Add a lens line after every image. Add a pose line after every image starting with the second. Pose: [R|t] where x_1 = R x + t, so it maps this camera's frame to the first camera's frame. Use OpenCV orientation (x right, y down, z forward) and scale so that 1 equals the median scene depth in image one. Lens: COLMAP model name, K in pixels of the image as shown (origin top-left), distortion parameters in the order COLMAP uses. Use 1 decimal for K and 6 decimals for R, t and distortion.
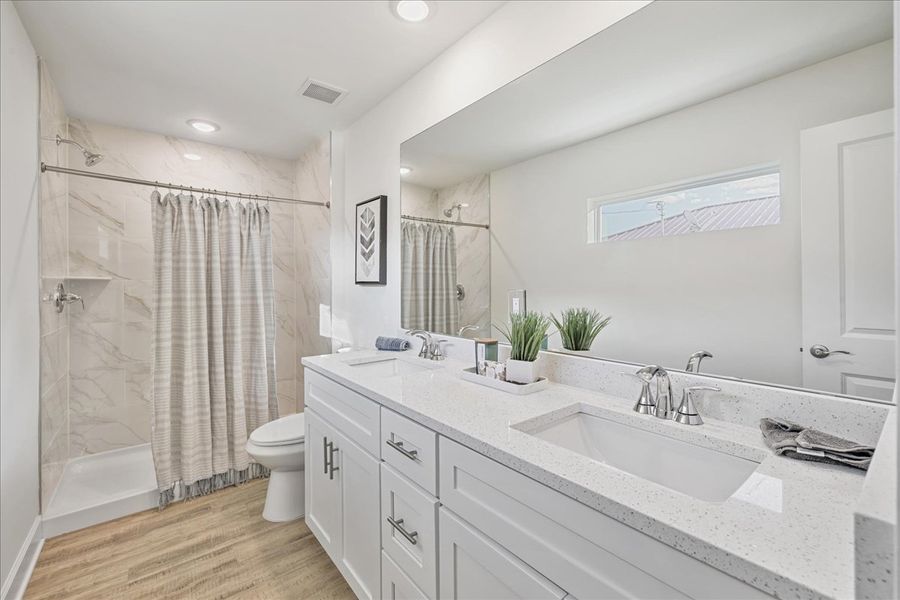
lens RADIAL K [[388.0, 0, 448.1], [0, 388.0, 294.3], [0, 0, 1]] dist [-0.020697, 0.000322]
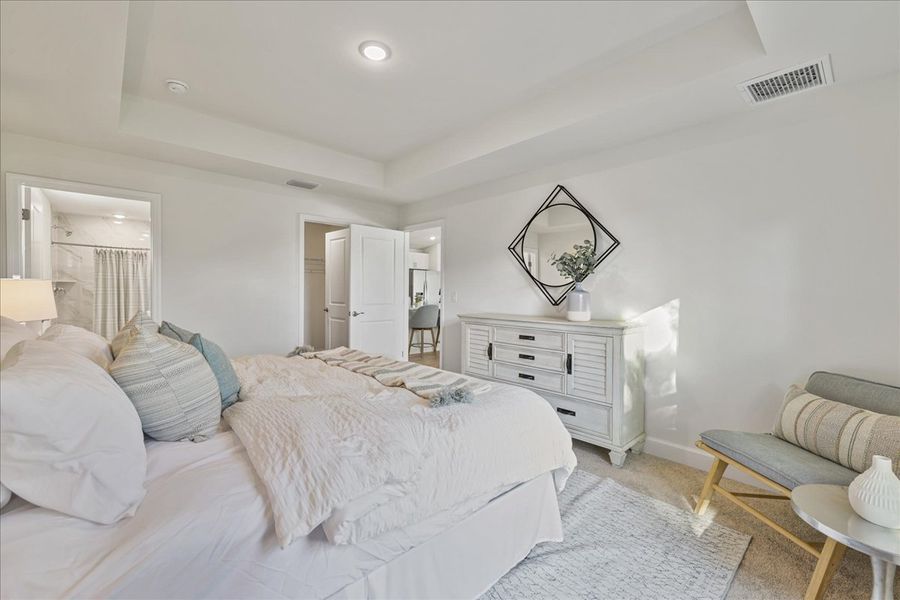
lens RADIAL K [[388.0, 0, 450.1], [0, 388.0, 297.9], [0, 0, 1]] dist [-0.020697, 0.000322]
pose [[0.995329, 0.016845, 0.095058, 1.308463], [-0.017799, 0.999799, 0.009193, -0.003451], [-0.094884, -0.010842, 0.995429, -1.699545]]
